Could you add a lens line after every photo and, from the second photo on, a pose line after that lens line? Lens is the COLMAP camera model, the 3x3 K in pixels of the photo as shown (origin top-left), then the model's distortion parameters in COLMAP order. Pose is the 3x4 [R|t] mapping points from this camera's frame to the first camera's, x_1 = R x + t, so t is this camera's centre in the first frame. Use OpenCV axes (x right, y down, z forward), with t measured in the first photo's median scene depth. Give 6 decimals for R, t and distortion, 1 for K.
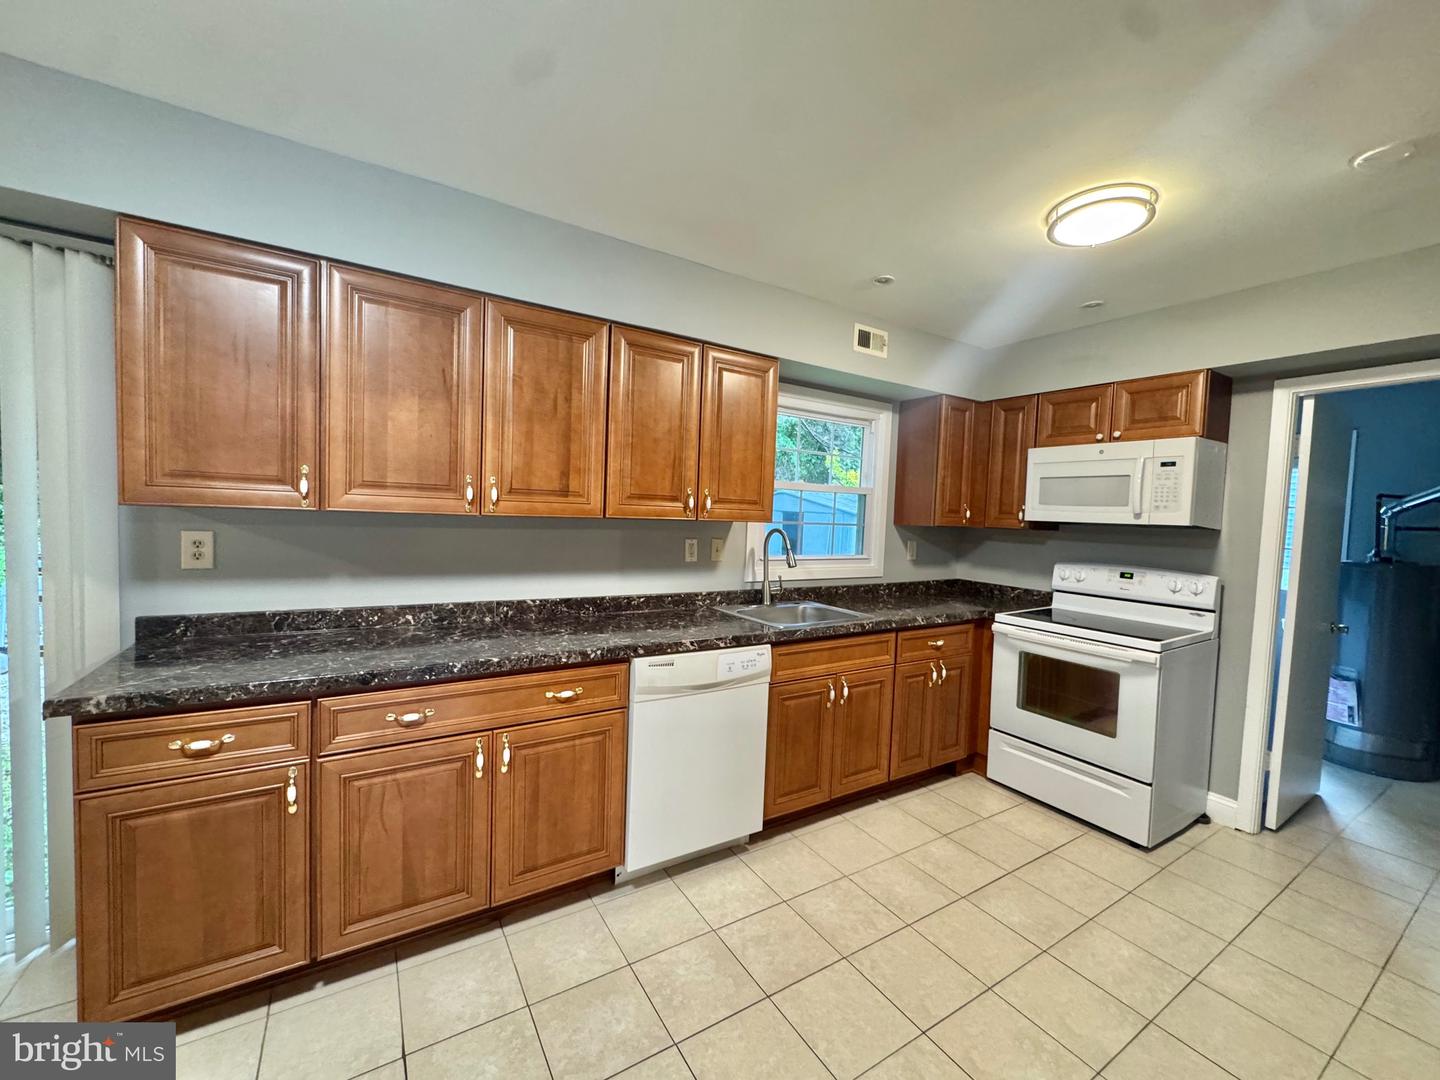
lens RADIAL K [[576.8, 0, 720.0], [0, 576.8, 540.0], [0, 0, 1]] dist [-0.003537, -0.000127]
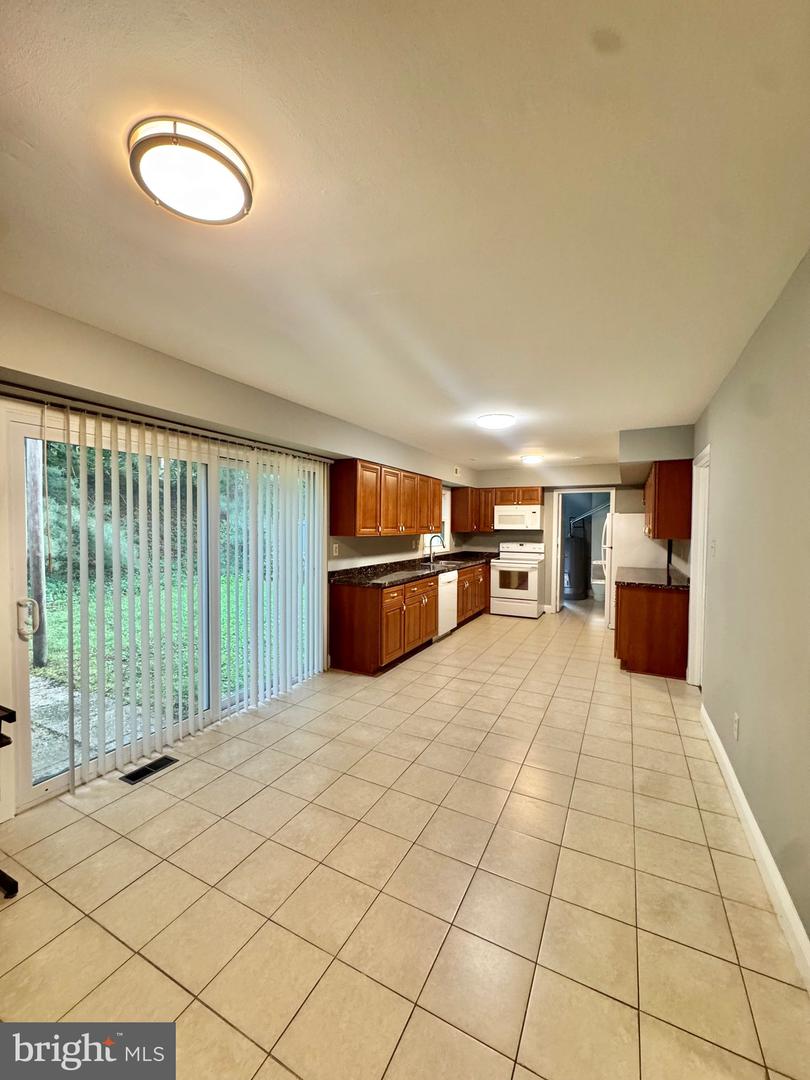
lens RADIAL K [[432.6, 0, 405.0], [0, 432.6, 540.0], [0, 0, 1]] dist [-0.003537, -0.000127]
pose [[0.858548, -0.048847, 0.510401, -1.282008], [0.049745, 0.998691, 0.011901, -0.033215], [-0.510314, 0.015173, 0.859854, -0.892524]]
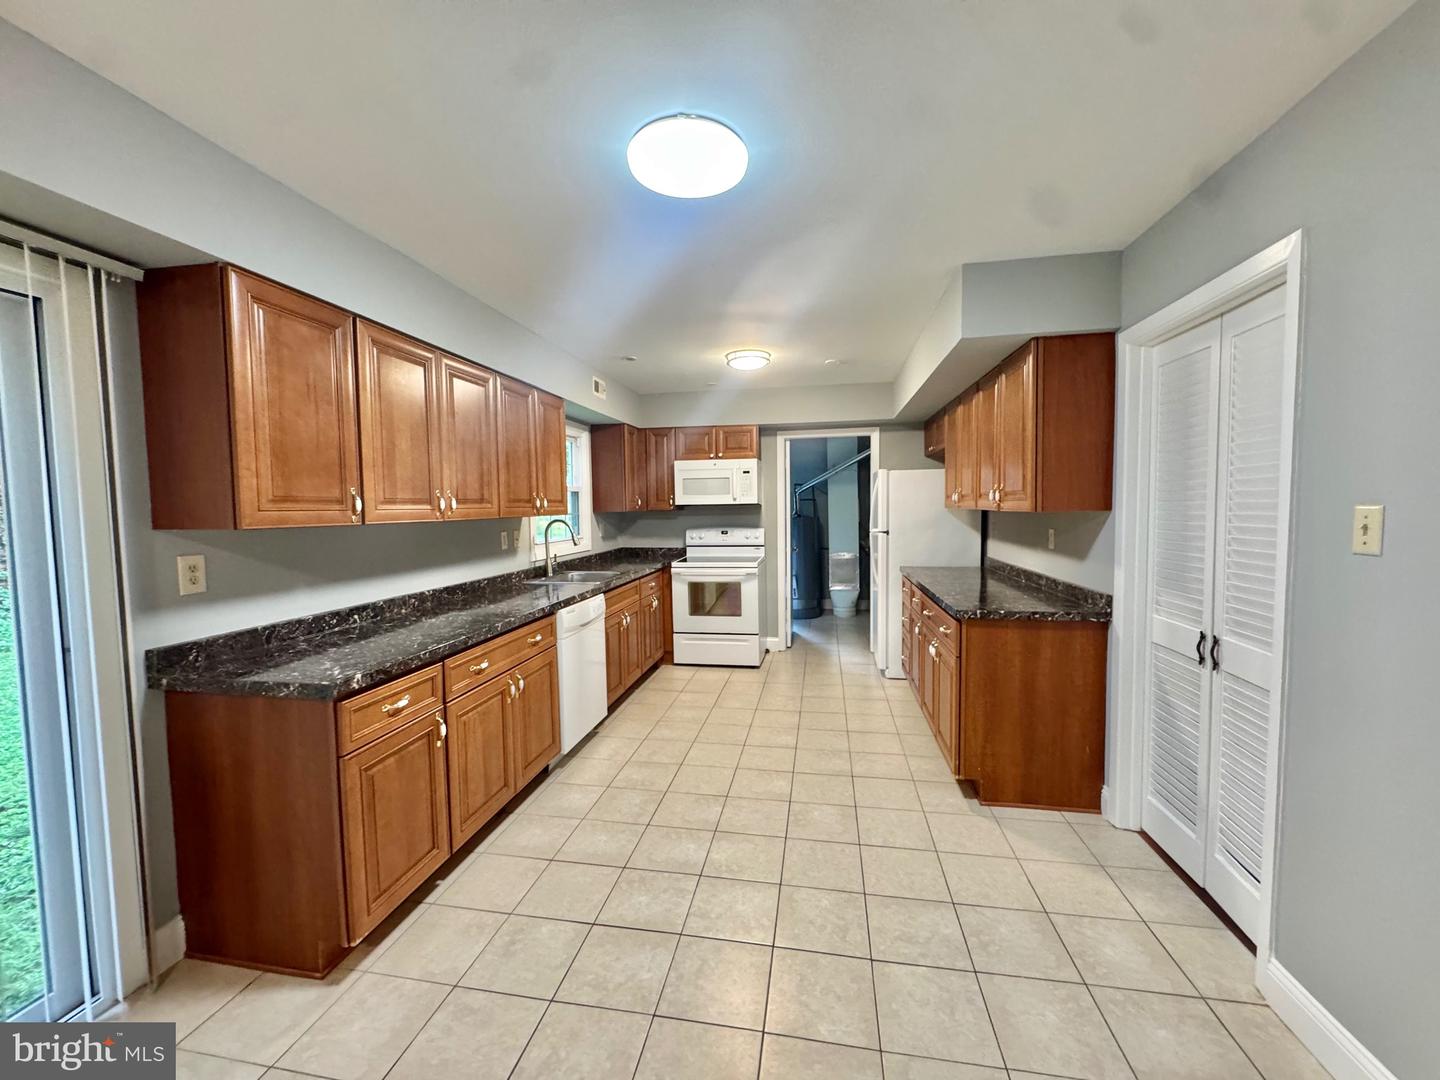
lens RADIAL K [[576.8, 0, 720.0], [0, 576.8, 540.0], [0, 0, 1]] dist [-0.003537, -0.000127]
pose [[0.670906, -0.092927, 0.735697, -0.729111], [0.076433, 0.995499, 0.056041, -0.020040], [-0.737593, 0.018634, 0.674988, -0.238810]]
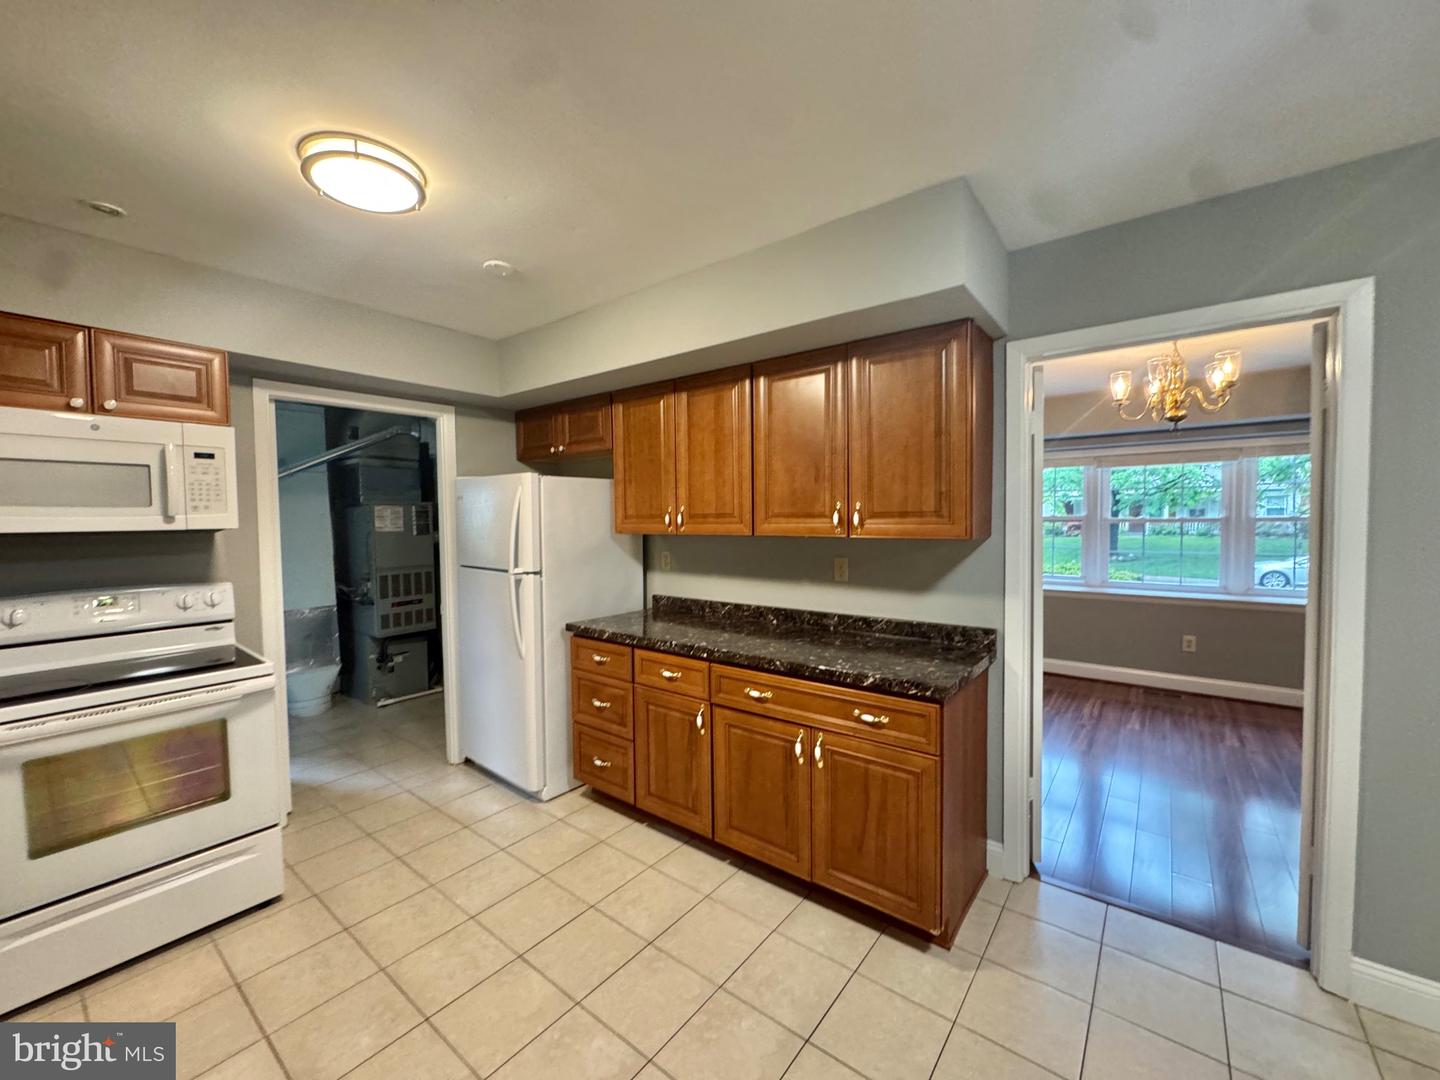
lens RADIAL K [[576.8, 0, 720.0], [0, 576.8, 540.0], [0, 0, 1]] dist [-0.003537, -0.000127]
pose [[-0.341990, -0.071216, 0.937001, -0.260483], [0.042307, 0.994946, 0.091062, -0.055029], [-0.938751, 0.070784, -0.337249, 0.593627]]
